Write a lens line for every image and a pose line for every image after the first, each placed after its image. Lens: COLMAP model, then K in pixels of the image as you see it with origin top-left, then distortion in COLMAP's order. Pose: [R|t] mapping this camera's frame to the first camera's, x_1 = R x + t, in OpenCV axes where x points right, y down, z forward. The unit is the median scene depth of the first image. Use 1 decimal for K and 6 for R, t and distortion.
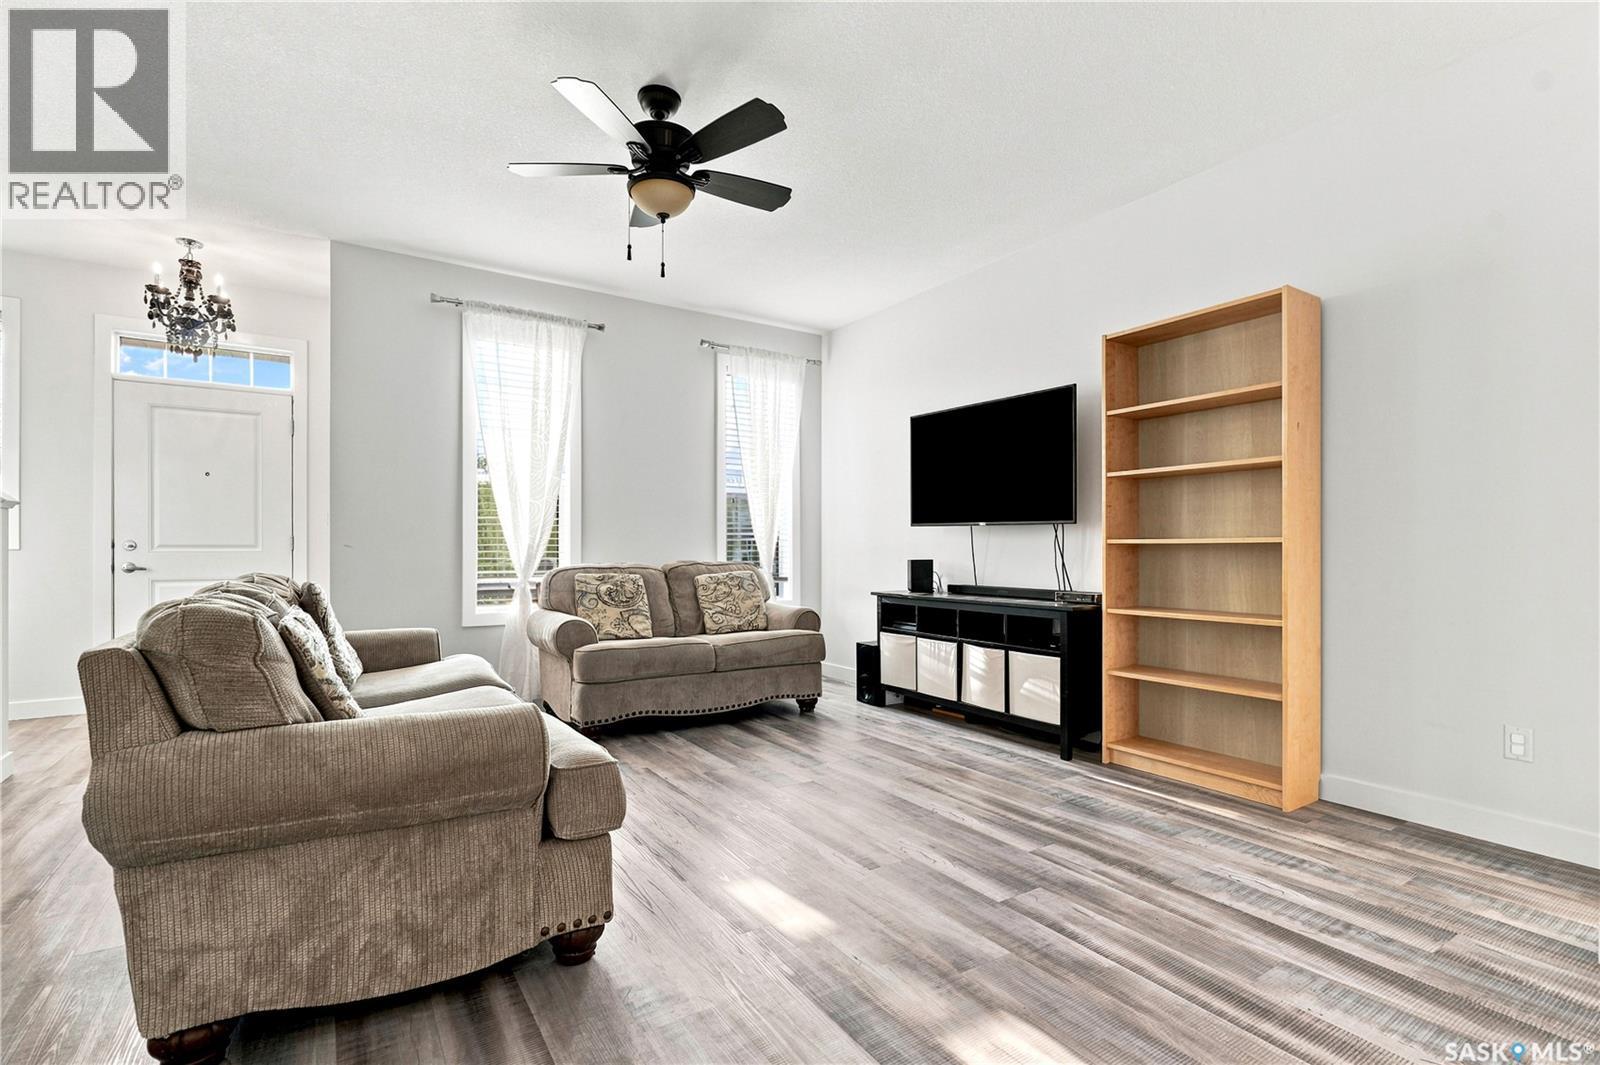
lens RADIAL K [[736.7, 0, 792.5], [0, 736.7, 535.8], [0, 0, 1]] dist [0.000255, 0.000069]
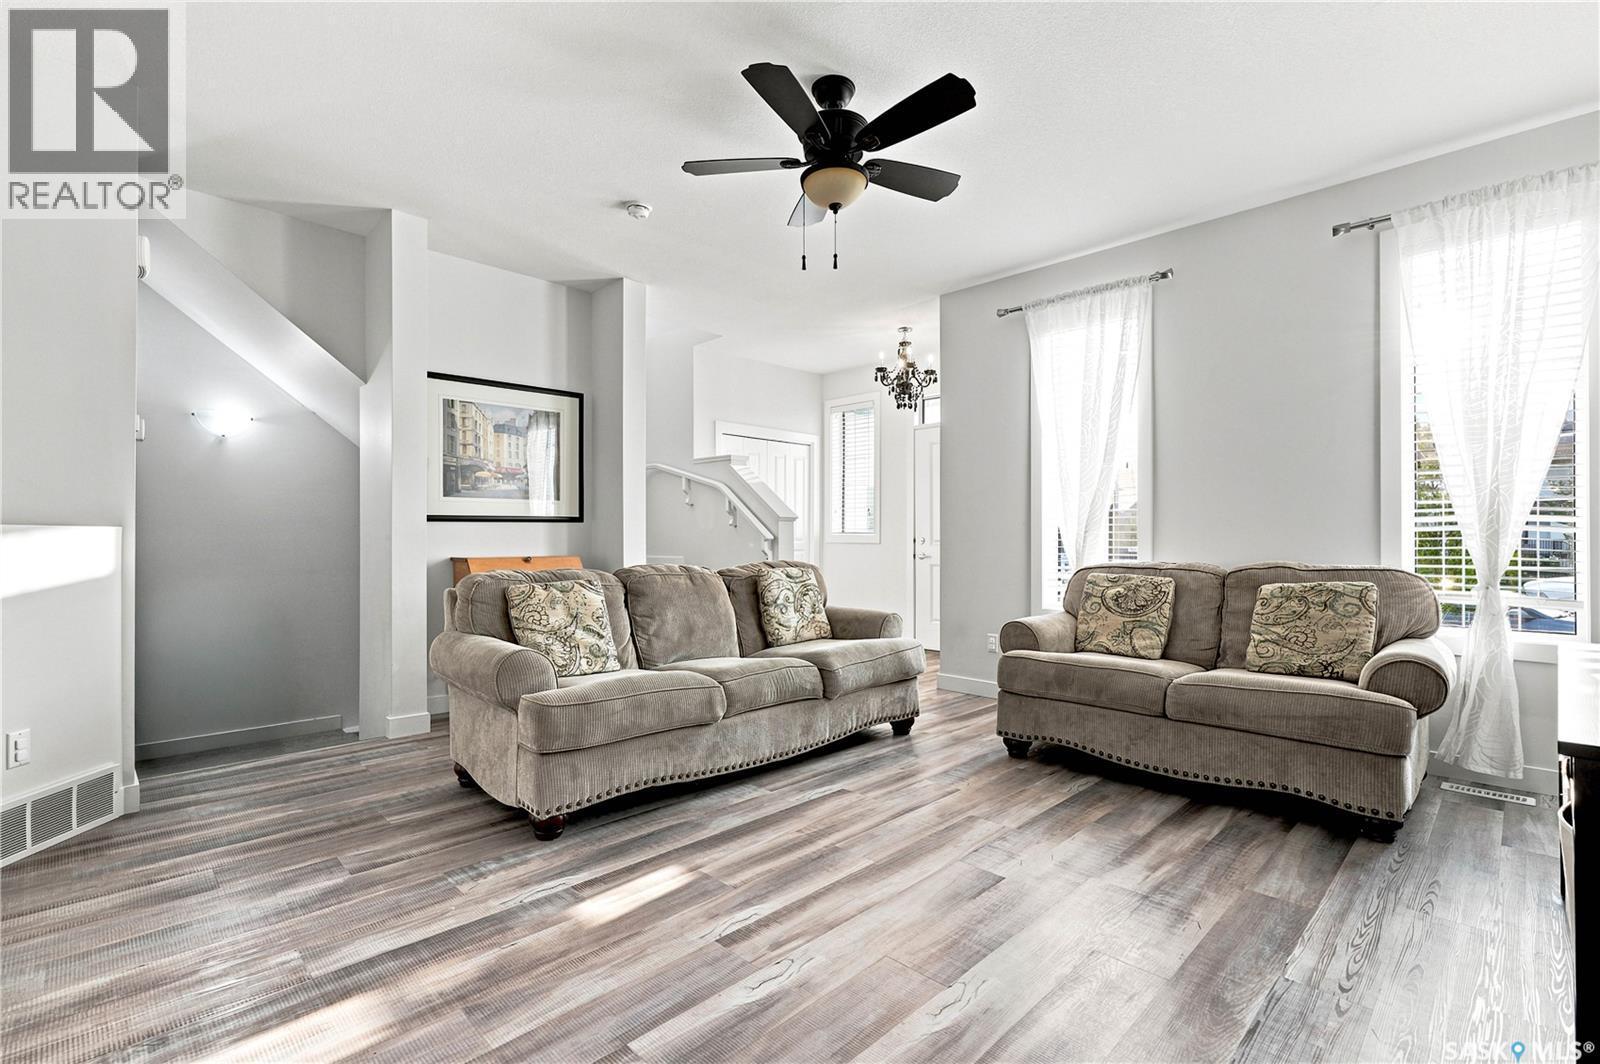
lens RADIAL K [[718.3, 0, 807.4], [0, 718.3, 532.1], [0, 0, 1]] dist [-0.000337, -0.000139]
pose [[0.217718, -0.011898, -0.975939, 0.589350], [0.019020, 0.999788, -0.007945, 0.003363], [0.975826, -0.016833, 0.217898, 0.599391]]
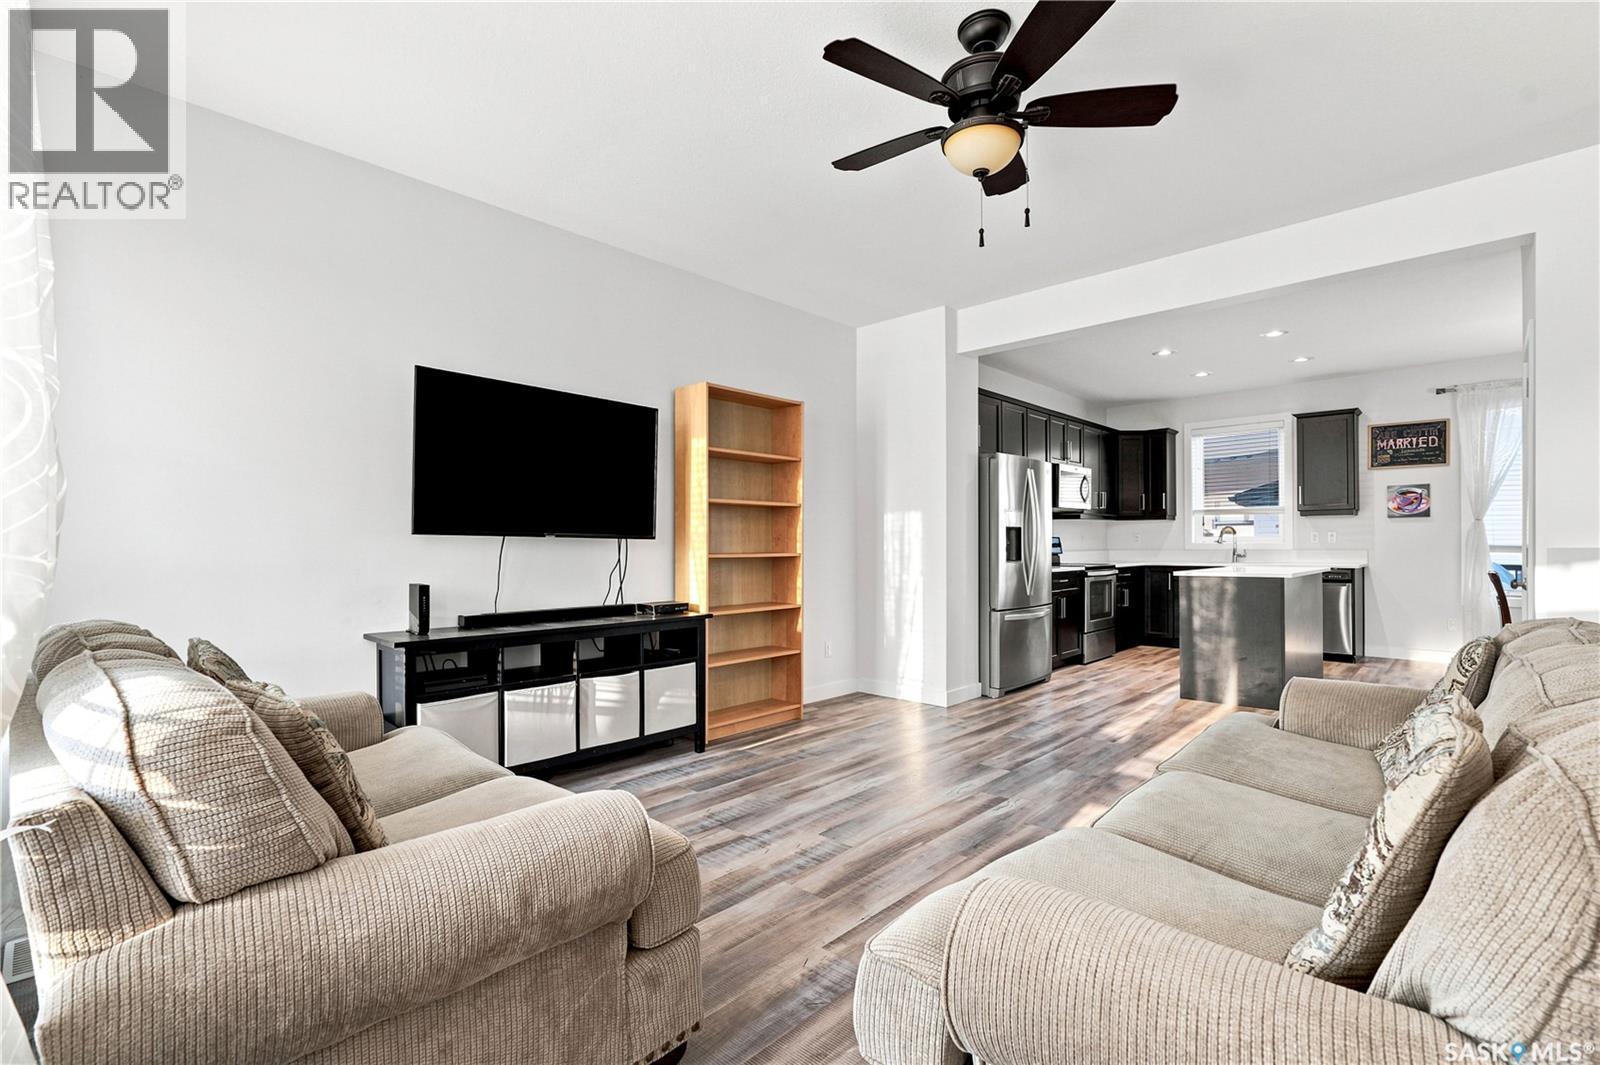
lens RADIAL K [[731.3, 0, 797.9], [0, 731.3, 545.0], [0, 0, 1]] dist [0.000277, 0.000146]
pose [[-0.241960, -0.000637, 0.970286, -0.728327], [-0.014766, 0.999886, -0.003026, -0.009083], [-0.970174, -0.015059, -0.241942, 1.108639]]
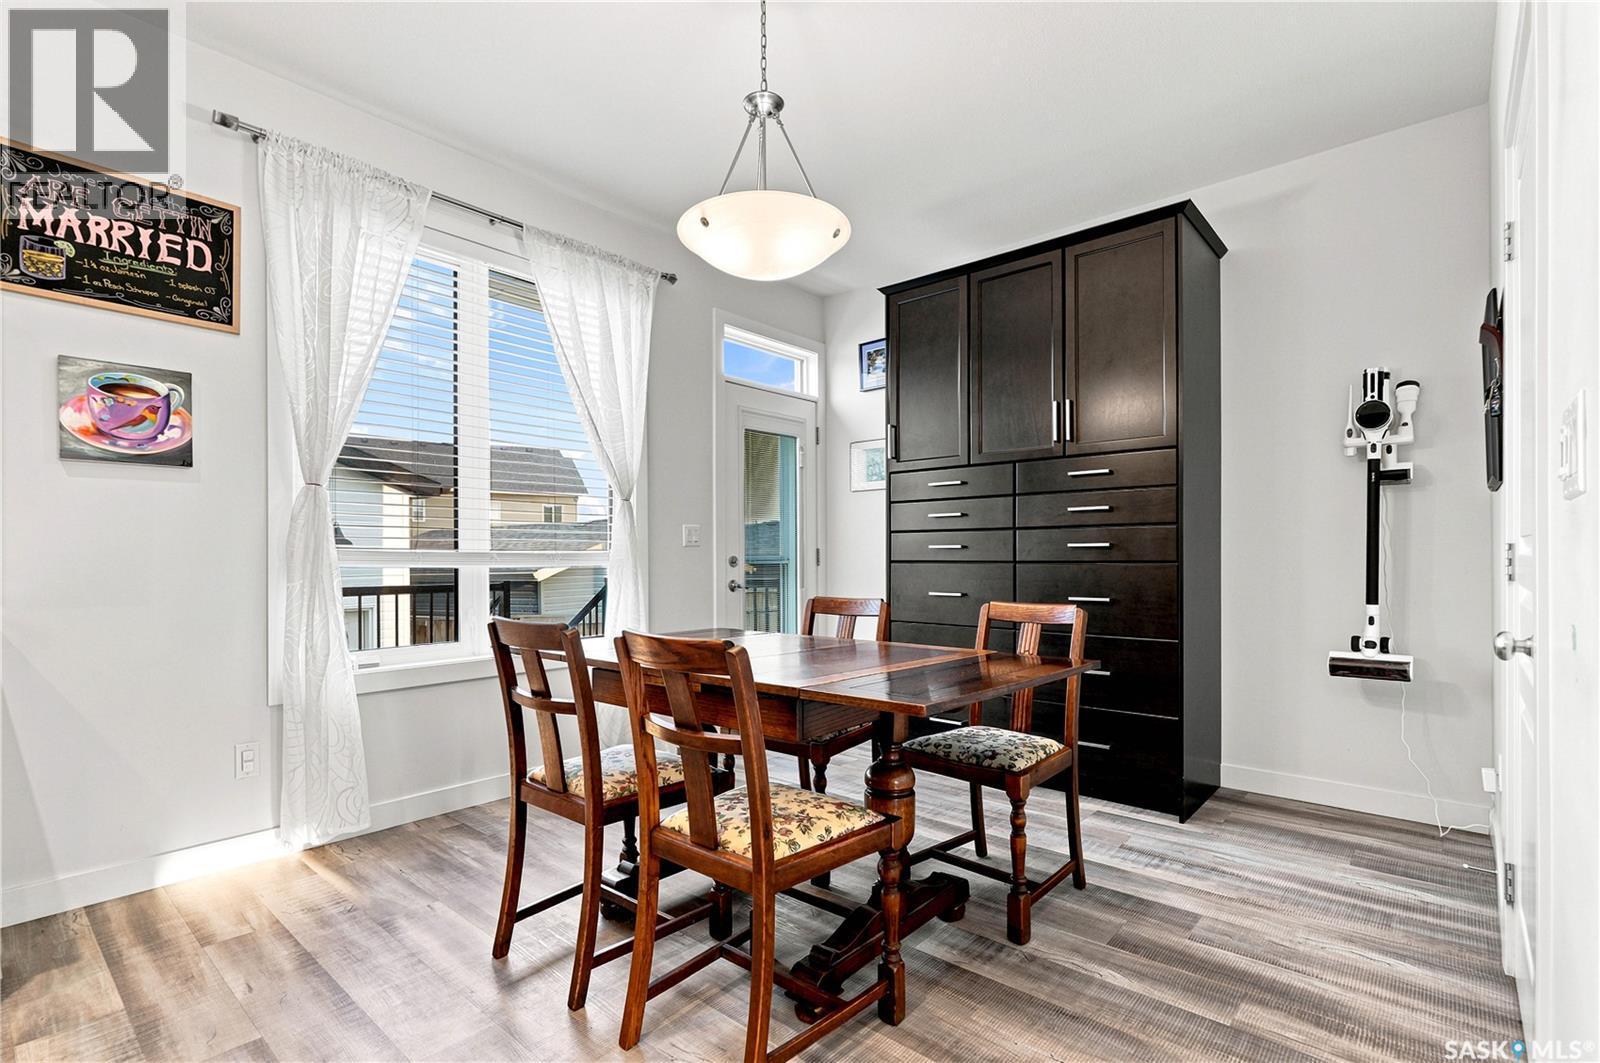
lens RADIAL K [[739.8, 0, 799.4], [0, 739.8, 557.2], [0, 0, 1]] dist [0.000755, 0.000467]
pose [[-0.958604, 0.000369, -0.284741, 0.354621], [0.006173, 0.999791, -0.019488, -0.014111], [0.284674, -0.020439, -0.958406, -0.112659]]
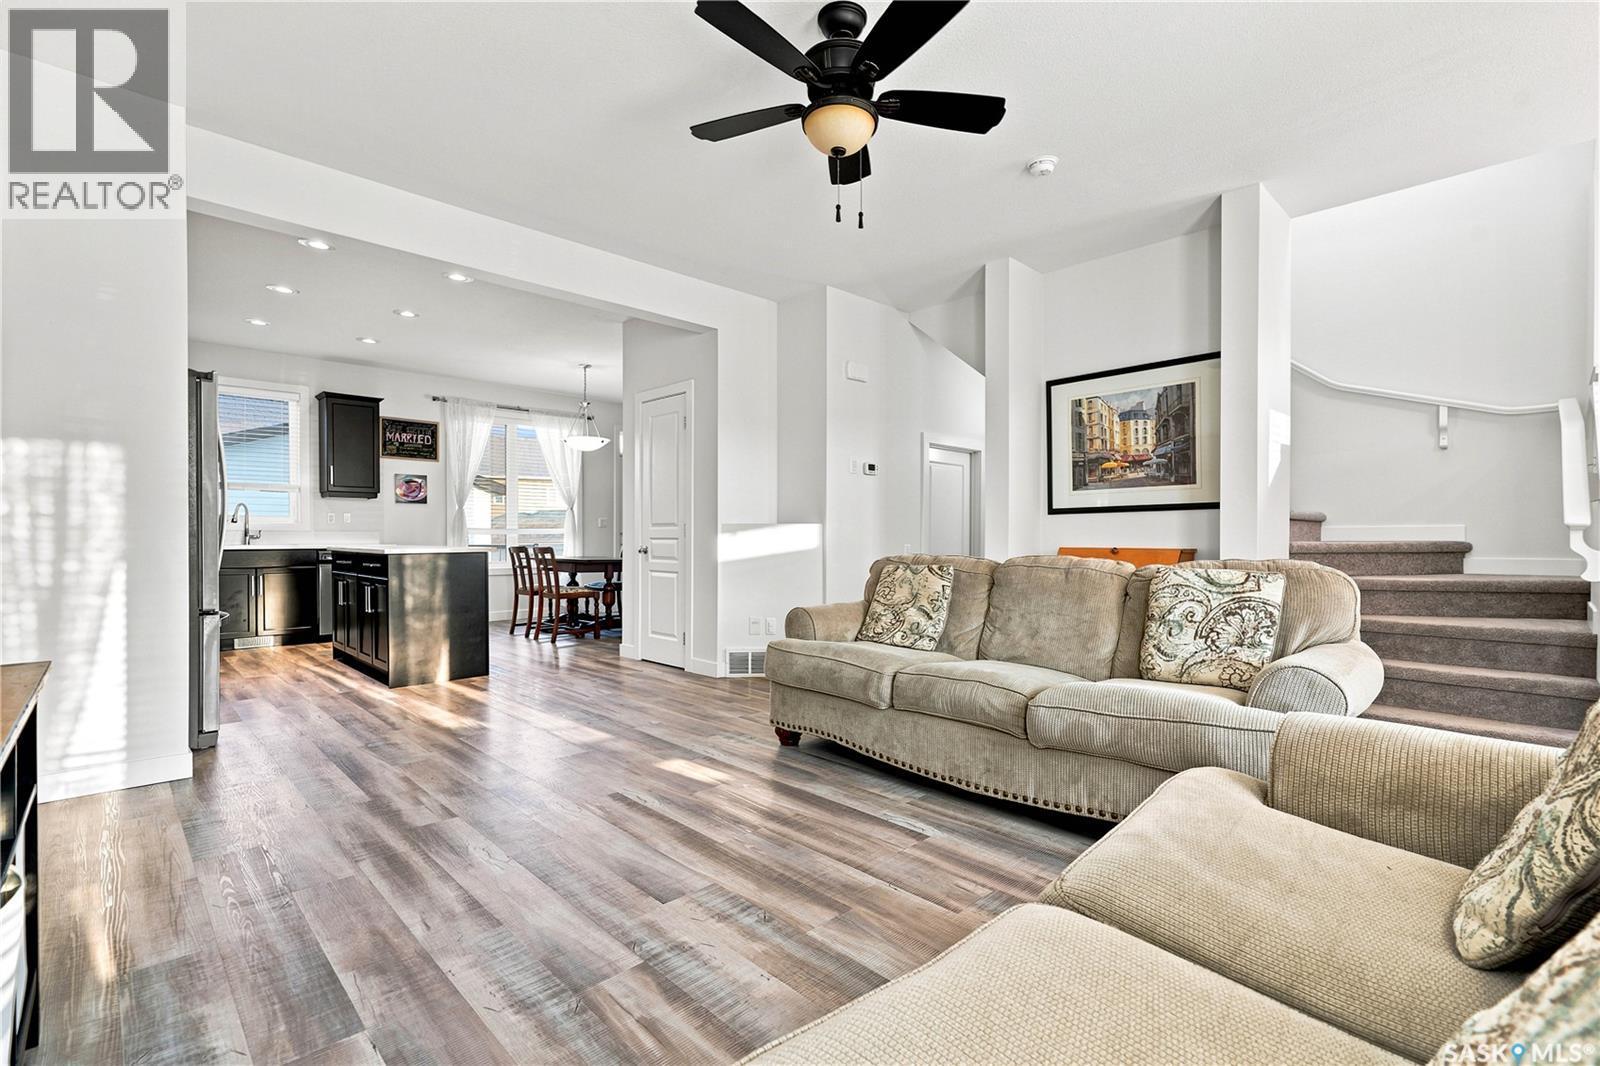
lens RADIAL K [[728.6, 0, 800.8], [0, 728.6, 539.1], [0, 0, 1]] dist [-0.001585, -0.000253]
pose [[-0.978904, -0.002820, -0.204302, 0.035507], [0.000442, 0.999873, -0.015923, 0.031181], [0.204321, -0.015677, -0.978778, 1.456324]]
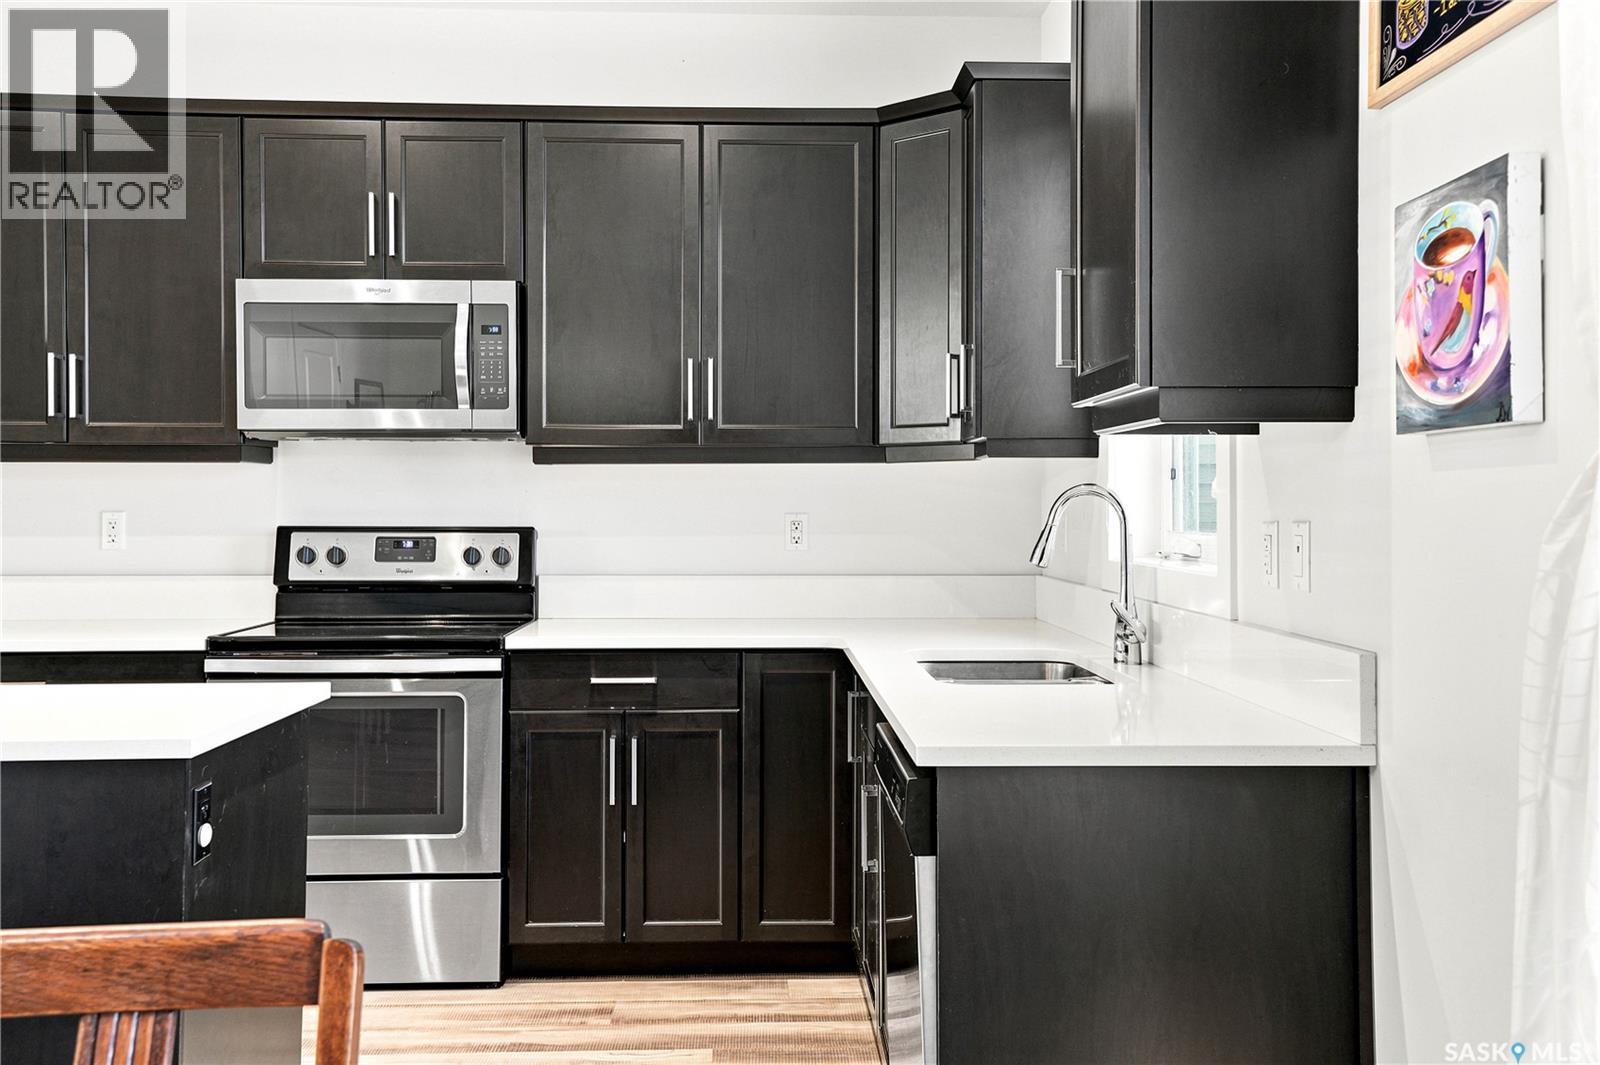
lens RADIAL K [[1549.6, 0, 803.6], [0, 1549.6, 493.6], [0, 0, 1]] dist [-0.000701, -0.002254]
pose [[0.503542, 0.001360, 0.863970, 0.158211], [-0.015863, 0.999845, 0.007672, -0.088376], [-0.863825, -0.017569, 0.503485, -0.947673]]
